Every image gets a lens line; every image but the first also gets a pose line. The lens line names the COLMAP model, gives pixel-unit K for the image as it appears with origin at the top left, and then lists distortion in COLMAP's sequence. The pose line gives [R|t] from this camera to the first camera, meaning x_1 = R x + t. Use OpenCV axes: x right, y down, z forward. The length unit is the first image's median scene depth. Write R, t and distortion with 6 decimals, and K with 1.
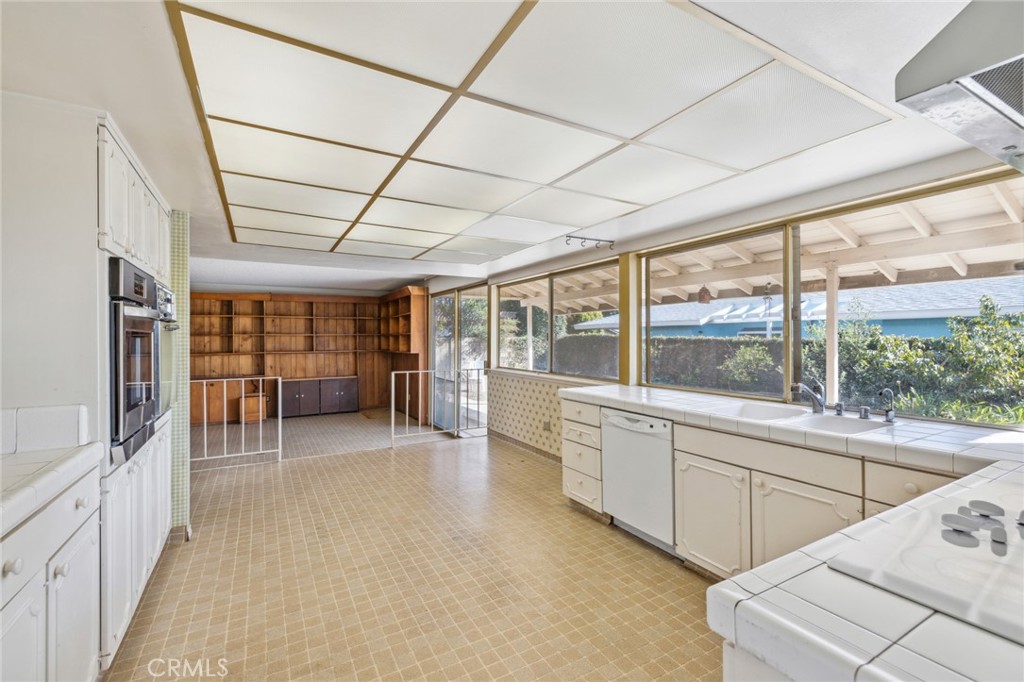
lens RADIAL K [[444.5, 0, 505.0], [0, 444.5, 339.4], [0, 0, 1]] dist [0.004082, 0.000897]
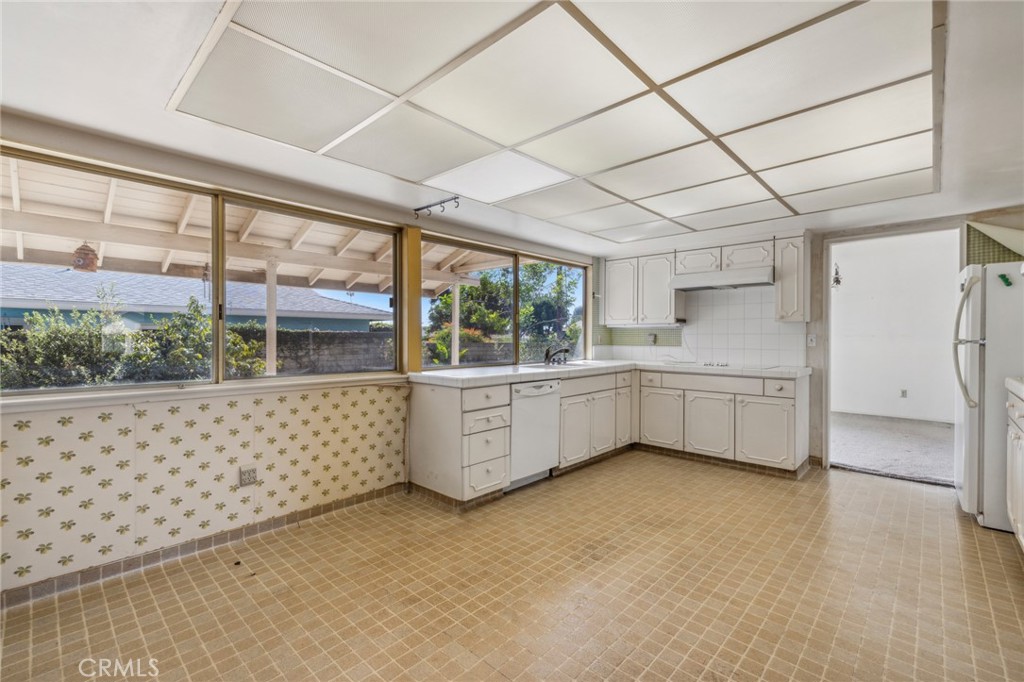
lens RADIAL K [[444.5, 0, 506.9], [0, 444.5, 340.4], [0, 0, 1]] dist [0.004082, 0.000897]
pose [[-0.302512, -0.001186, 0.953145, -0.837283], [0.002503, 0.999995, 0.002039, 0.045994], [-0.953142, 0.003003, -0.302508, 1.401359]]
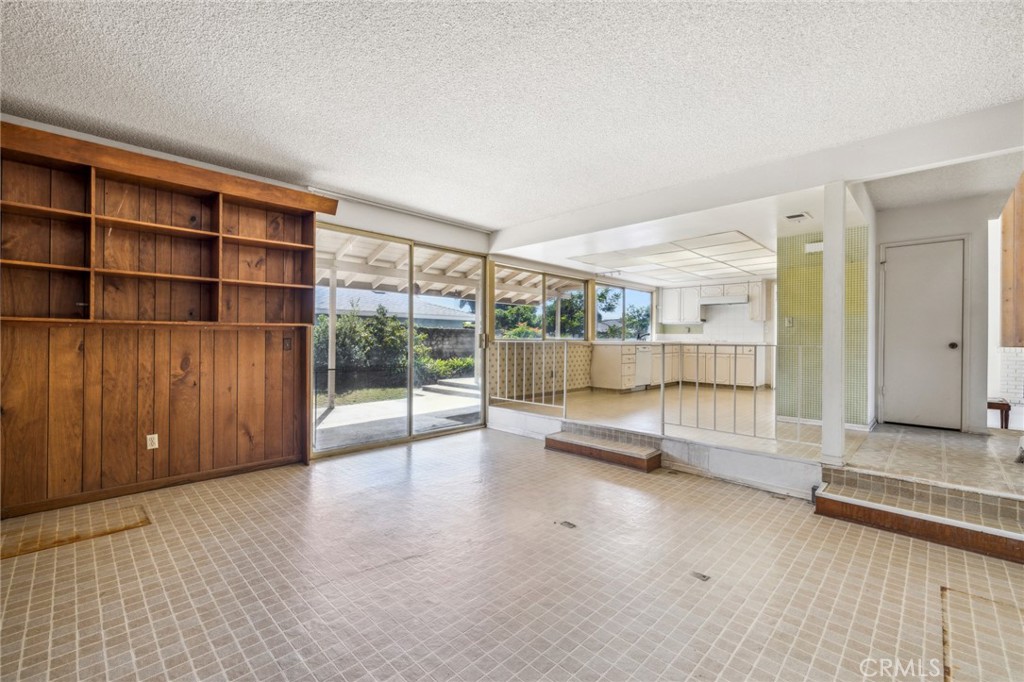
lens RADIAL K [[444.5, 0, 484.6], [0, 444.5, 340.7], [0, 0, 1]] dist [0.004082, 0.000897]
pose [[-0.272520, 0.004207, 0.962141, -2.169278], [-0.003074, 0.999982, -0.005243, 0.149865], [-0.962145, -0.004386, -0.272502, 2.722427]]
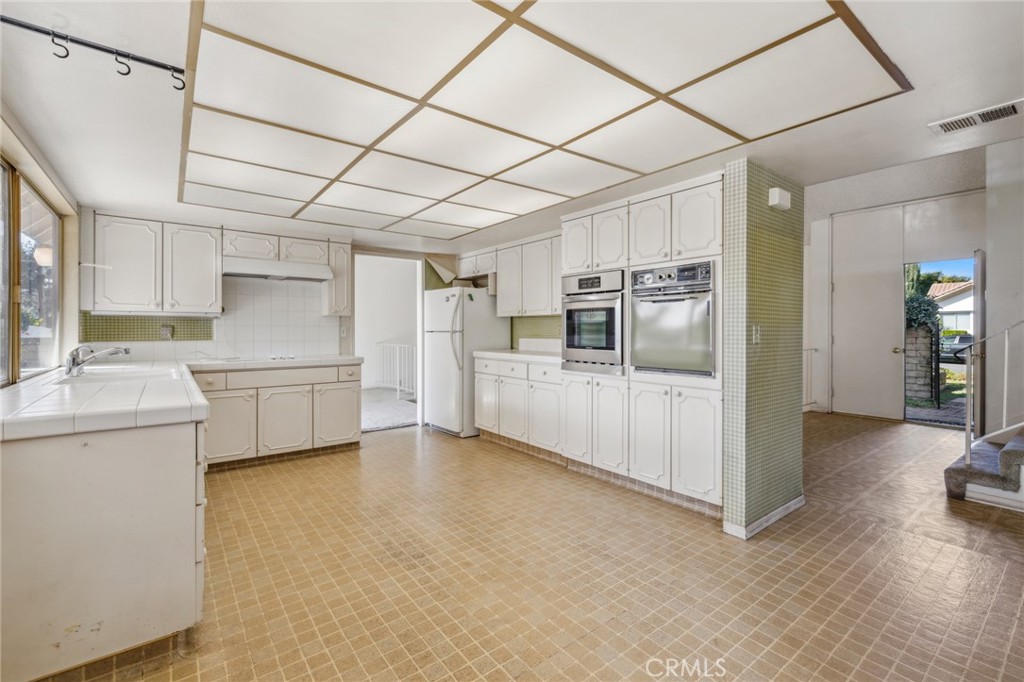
lens RADIAL K [[444.5, 0, 508.0], [0, 444.5, 331.0], [0, 0, 1]] dist [0.004082, 0.000897]
pose [[-0.988934, 0.006427, -0.148219, -0.150677], [0.005360, 0.999957, 0.007600, 0.038997], [0.148261, 0.006722, -0.988925, 1.807561]]
